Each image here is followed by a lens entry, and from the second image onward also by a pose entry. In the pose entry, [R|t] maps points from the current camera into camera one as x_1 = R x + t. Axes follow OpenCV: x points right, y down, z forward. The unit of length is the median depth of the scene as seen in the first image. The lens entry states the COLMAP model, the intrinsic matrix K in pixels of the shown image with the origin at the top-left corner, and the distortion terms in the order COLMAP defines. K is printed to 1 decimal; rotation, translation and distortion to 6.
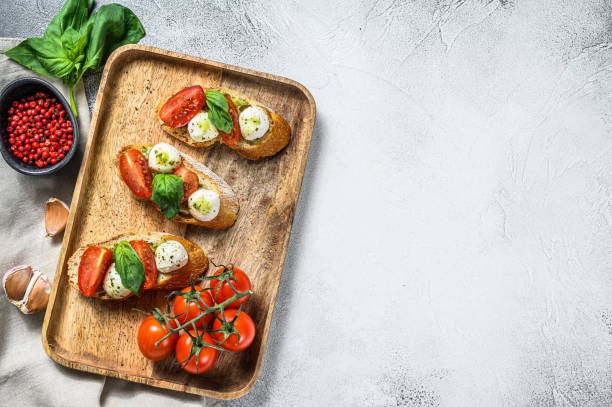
lens RADIAL K [[955.7, 0, 306.0], [0, 955.7, 203.5], [0, 0, 1]] dist [0.050041, 0.077377]
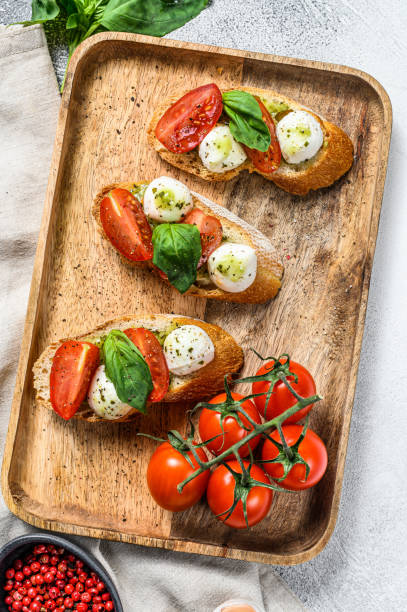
lens RADIAL K [[955.7, 0, 203.5], [0, 955.7, 306.0], [0, 0, 1]] dist [0.050041, 0.077377]
pose [[0.995941, -0.069759, -0.056886, -0.090859], [0.069361, 0.997552, -0.008933, 0.032019], [0.057370, 0.004951, 0.998341, 0.349448]]
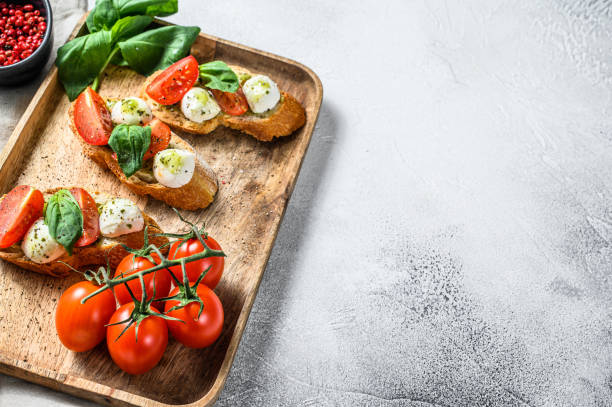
lens RADIAL K [[955.7, 0, 306.0], [0, 955.7, 203.5], [0, 0, 1]] dist [0.050041, 0.077377]
pose [[0.996672, 0.080426, 0.013256, -0.007806], [-0.064147, 0.874244, -0.481231, 0.391906], [-0.050292, 0.478779, 0.876494, 0.325875]]
